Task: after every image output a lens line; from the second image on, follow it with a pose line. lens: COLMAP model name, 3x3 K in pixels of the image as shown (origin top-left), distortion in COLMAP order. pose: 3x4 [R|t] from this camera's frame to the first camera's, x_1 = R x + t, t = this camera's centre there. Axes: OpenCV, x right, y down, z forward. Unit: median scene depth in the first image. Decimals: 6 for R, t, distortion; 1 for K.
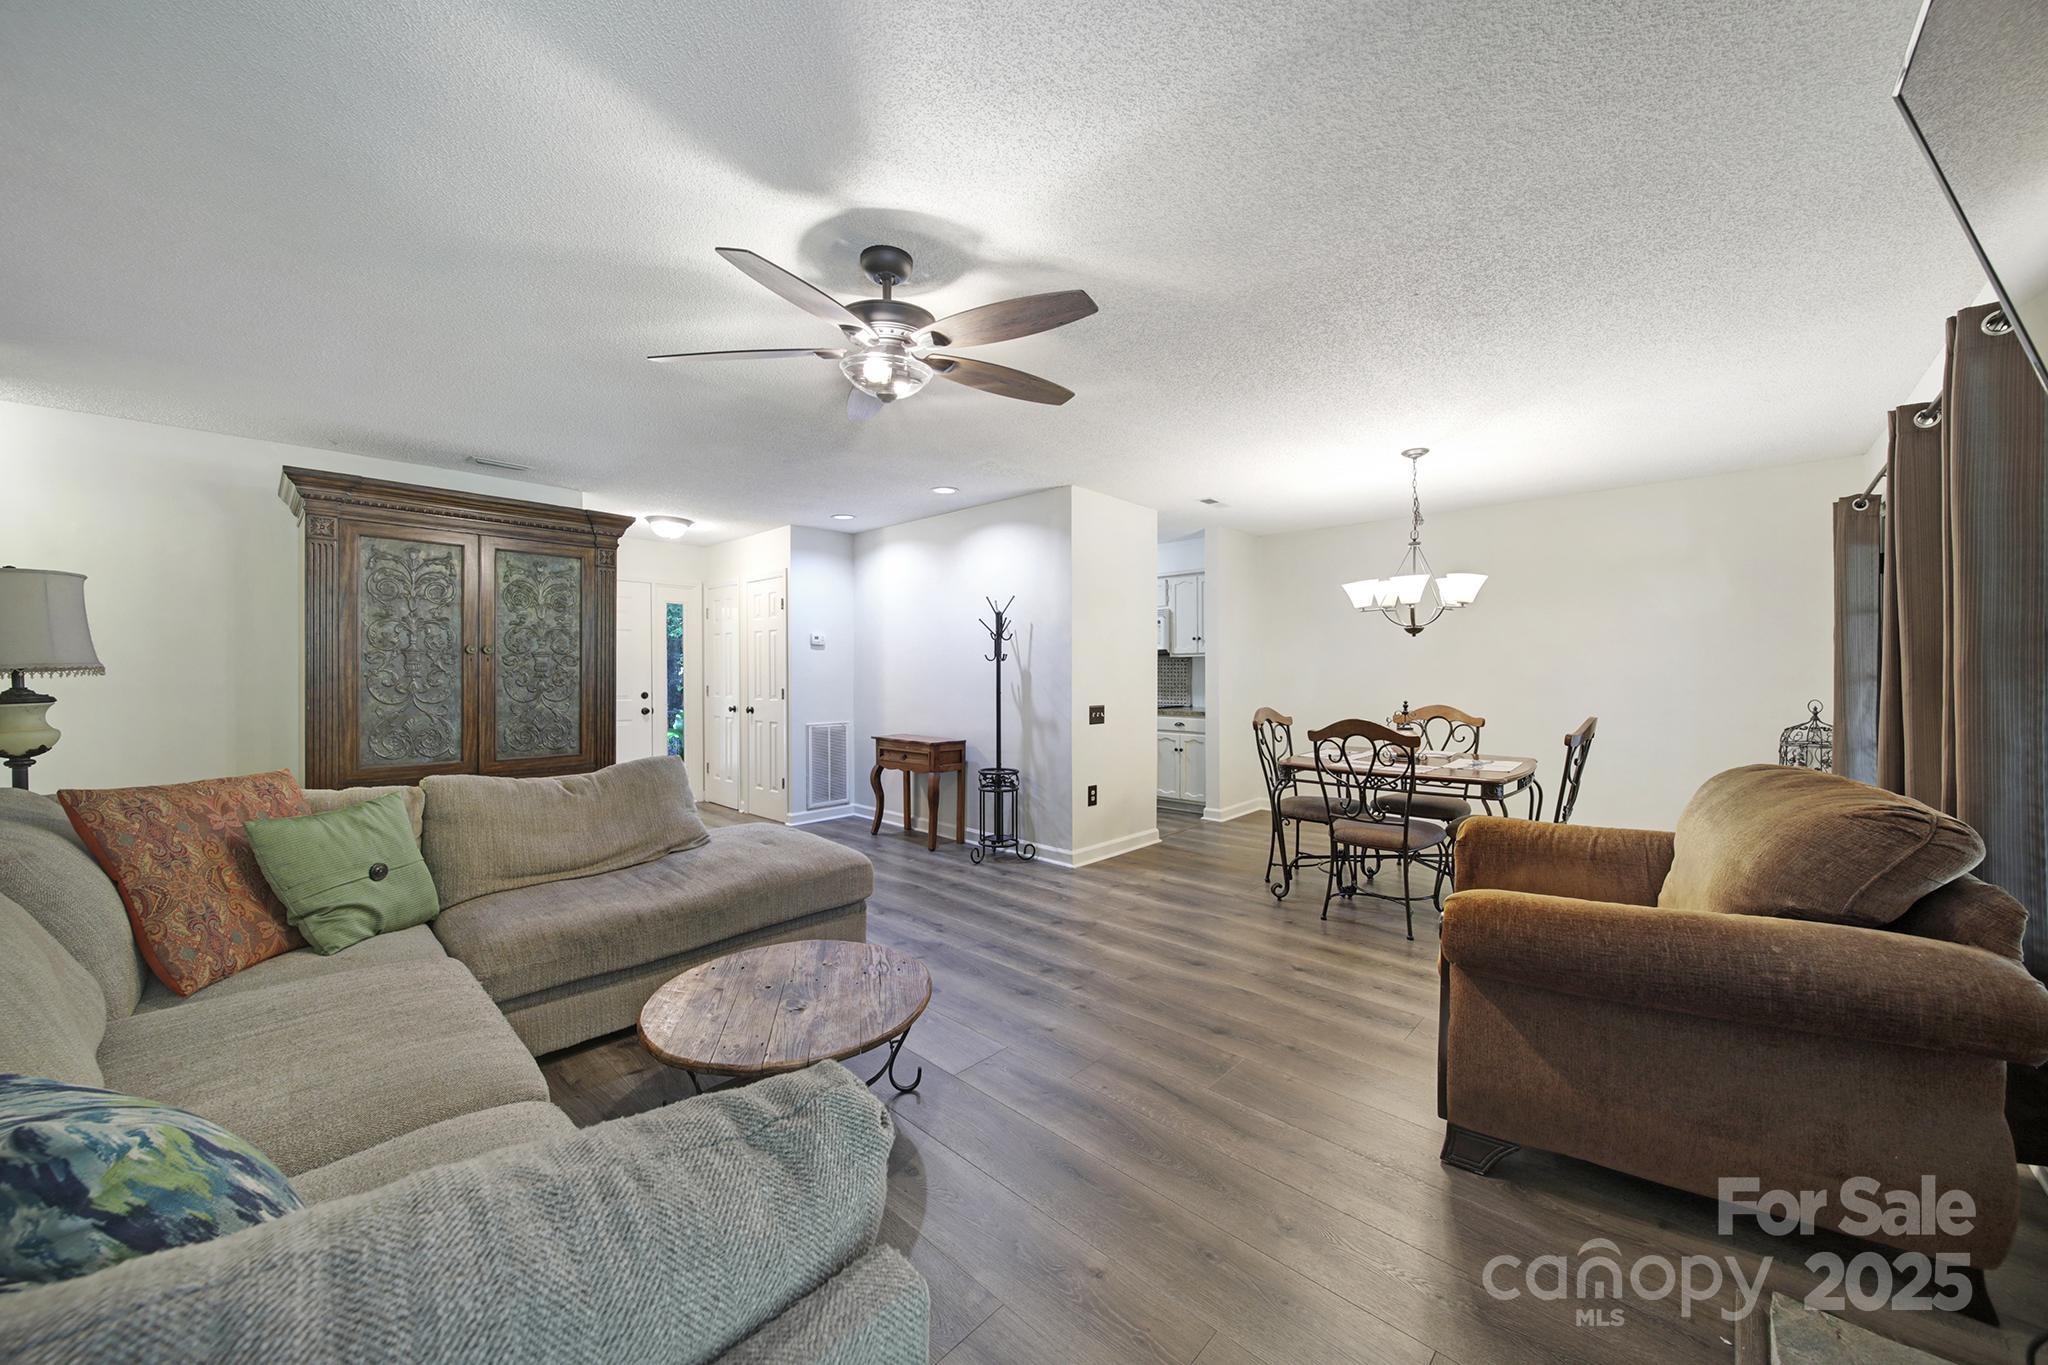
lens RADIAL K [[734.8, 0, 1014.7], [0, 734.8, 674.7], [0, 0, 1]] dist [-0.000565, -0.000119]
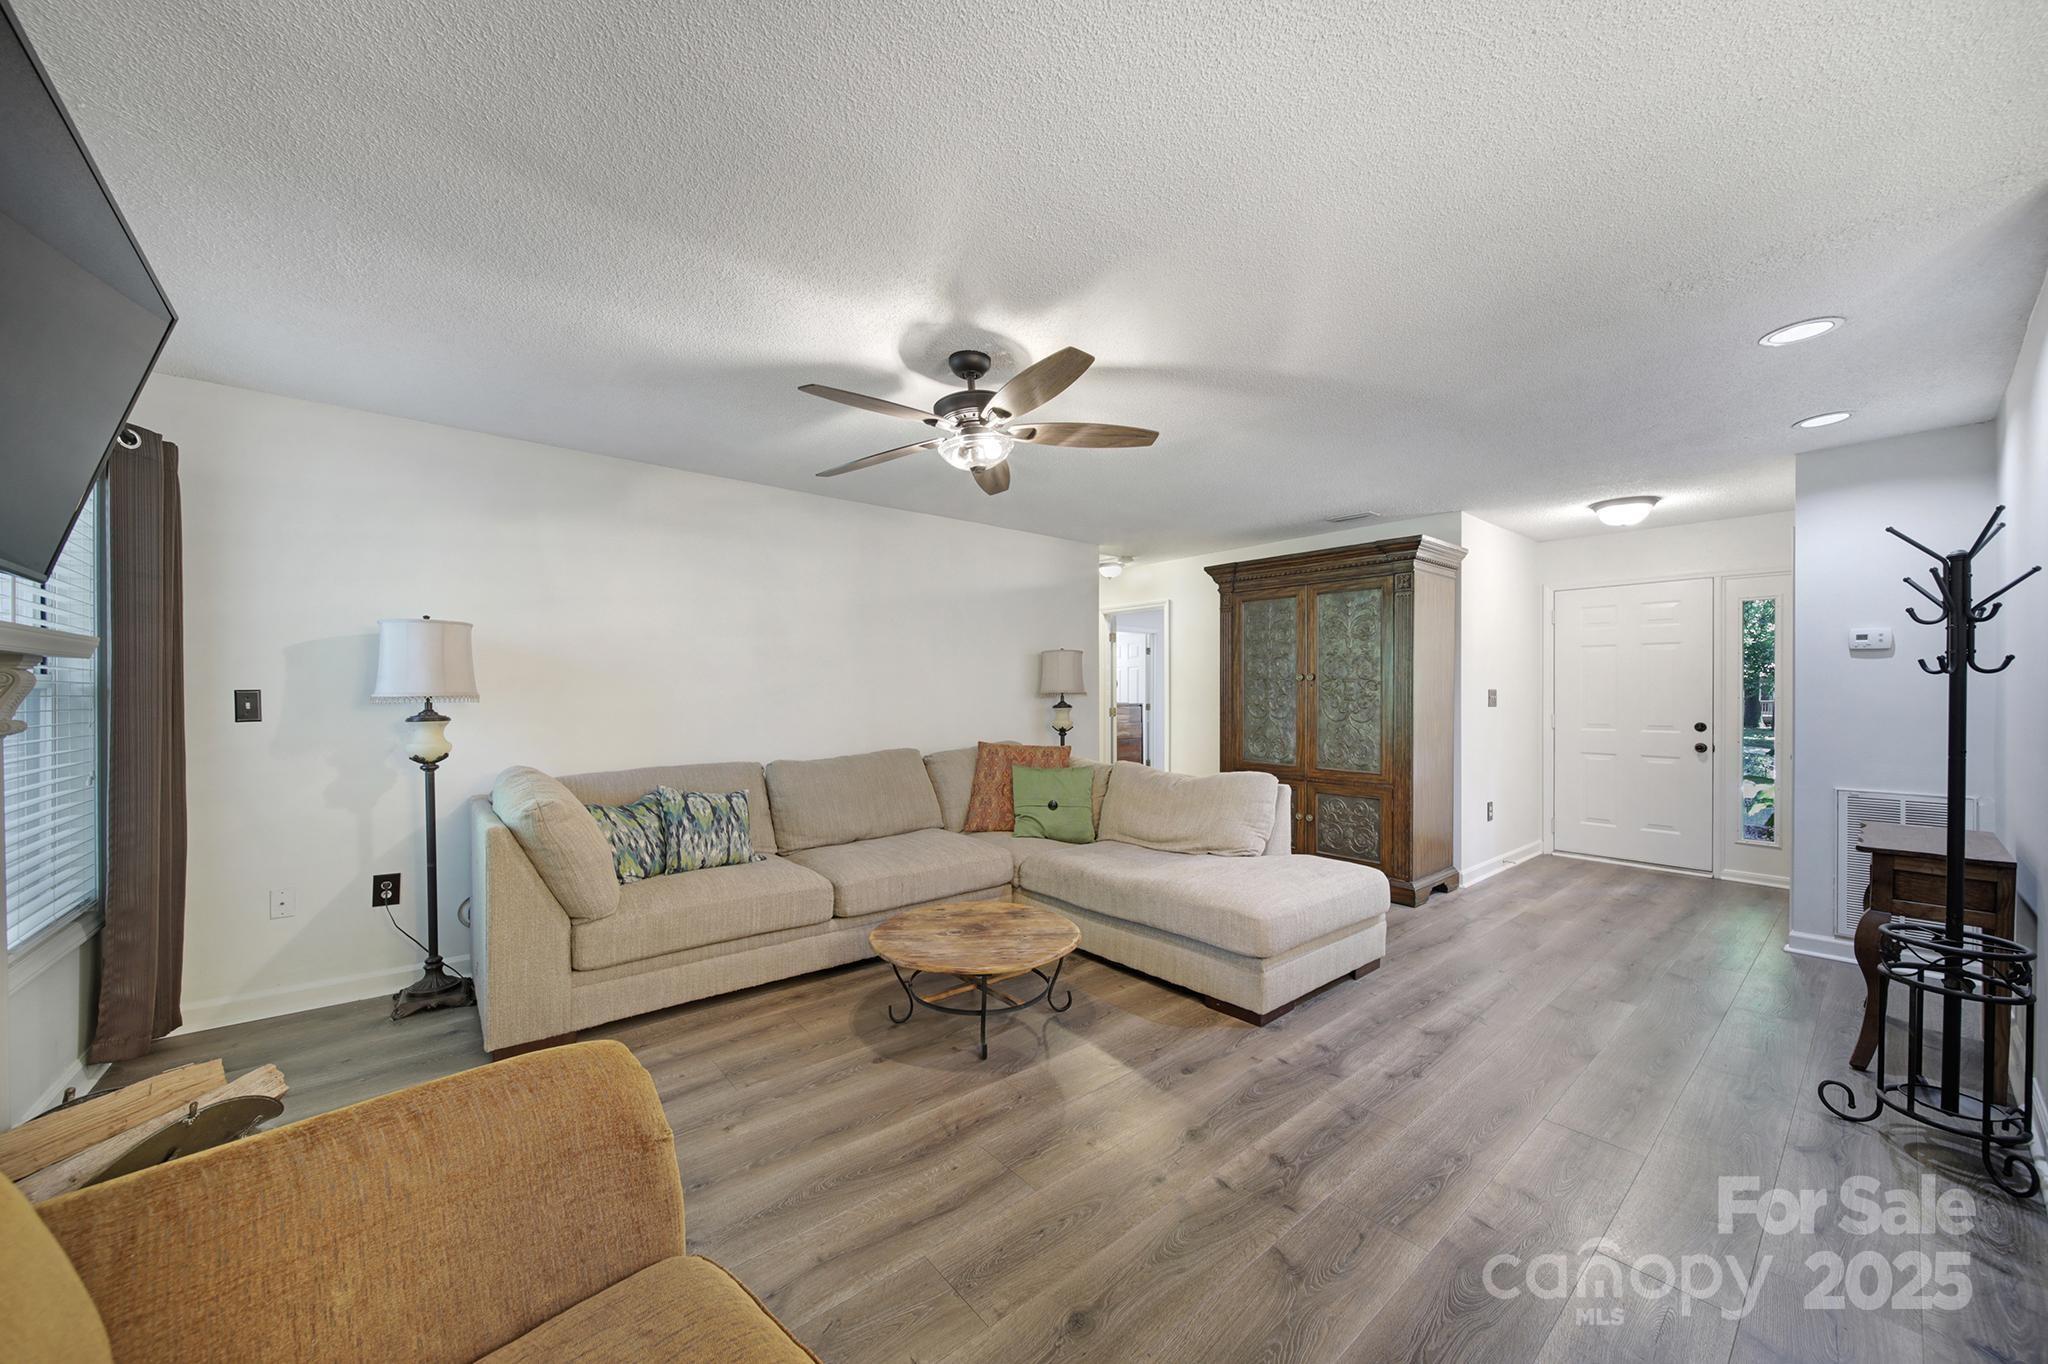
lens RADIAL K [[736.7, 0, 1020.4], [0, 736.7, 694.6], [0, 0, 1]] dist [0.000033, -0.000145]
pose [[-0.111893, 0.003215, -0.993715, 0.534753], [-0.005883, 0.999975, 0.003897, -0.006548], [0.993703, 0.006282, -0.111871, 0.631932]]
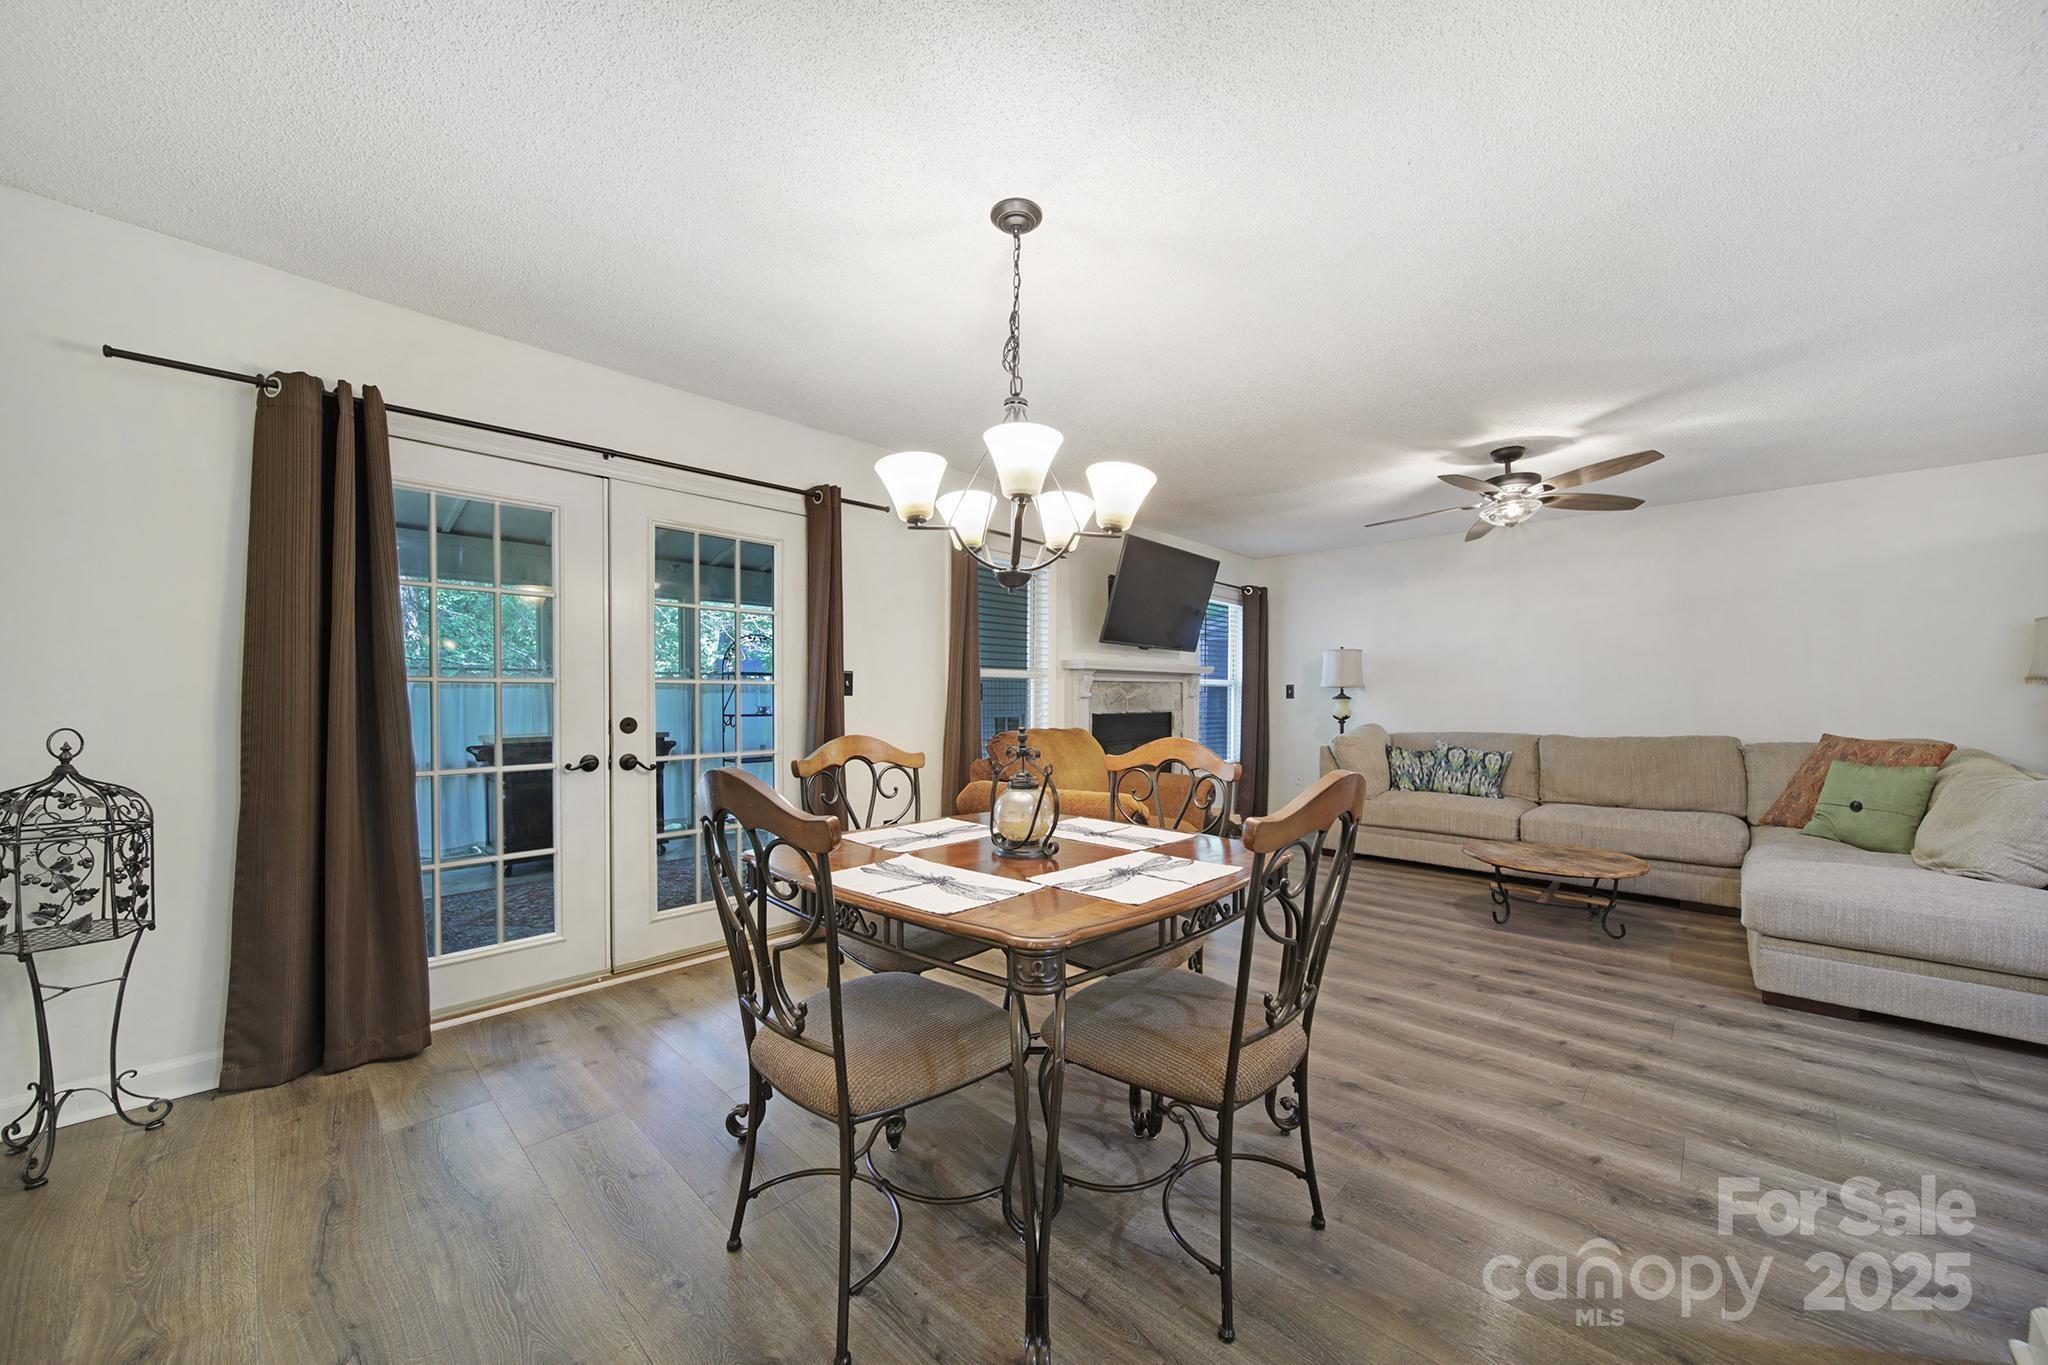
lens RADIAL K [[738.1, 0, 1014.0], [0, 738.1, 710.5], [0, 0, 1]] dist [-0.001087, -0.000076]
pose [[-0.999998, 0.000074, 0.002030, 0.529814], [0.000123, 0.999705, 0.024286, 0.013011], [-0.002027, 0.024286, -0.999703, 1.454421]]
